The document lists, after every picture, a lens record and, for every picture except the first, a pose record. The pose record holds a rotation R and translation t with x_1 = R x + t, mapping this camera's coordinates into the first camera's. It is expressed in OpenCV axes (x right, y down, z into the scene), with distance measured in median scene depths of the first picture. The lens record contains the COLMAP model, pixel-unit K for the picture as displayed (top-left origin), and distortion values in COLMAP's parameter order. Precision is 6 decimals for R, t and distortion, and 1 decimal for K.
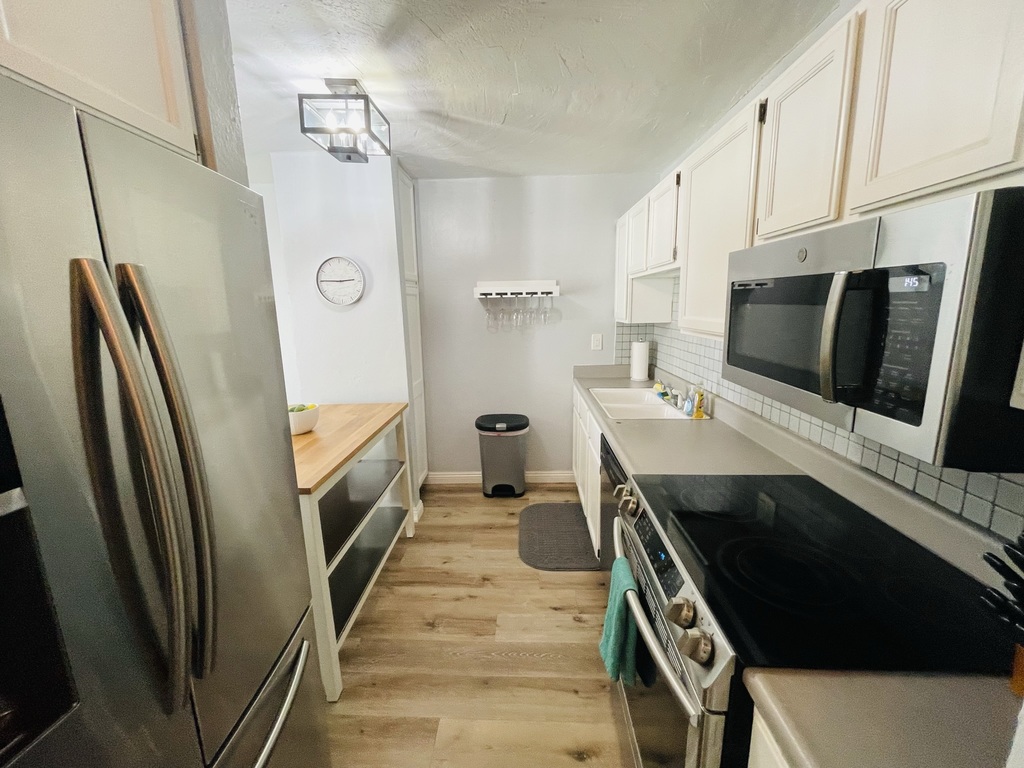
lens RADIAL K [[417.9, 0, 512.0], [0, 417.9, 384.0], [0, 0, 1]] dist [-0.002585, 0.000160]
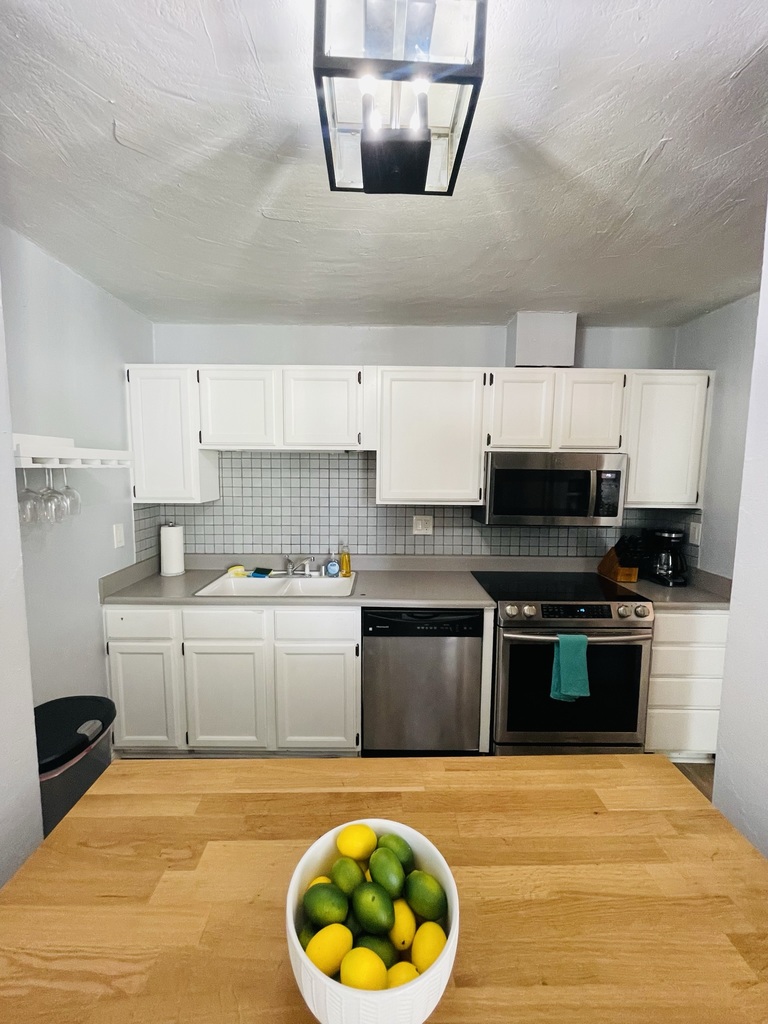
lens RADIAL K [[417.9, 0, 372.6], [0, 417.9, 511.8], [0, 0, 1]] dist [-0.002585, 0.000160]
pose [[-0.038894, -0.096272, 0.994595, -0.714726], [0.183342, 0.977763, 0.101812, -0.198726], [-0.982279, 0.186311, -0.020379, 0.912891]]
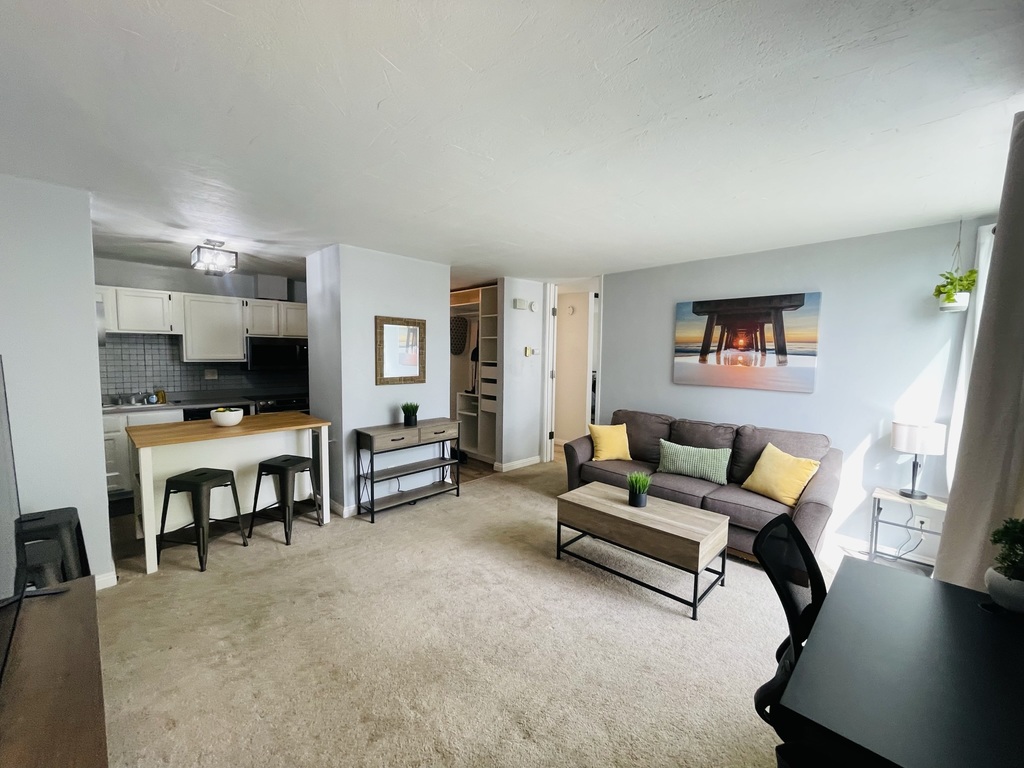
lens RADIAL K [[417.9, 0, 512.0], [0, 417.9, 384.0], [0, 0, 1]] dist [-0.002585, 0.000160]
pose [[-0.749343, -0.055421, 0.659859, -2.317995], [0.117468, 0.969561, 0.214831, -0.257962], [-0.651679, 0.238495, -0.720024, 1.352687]]
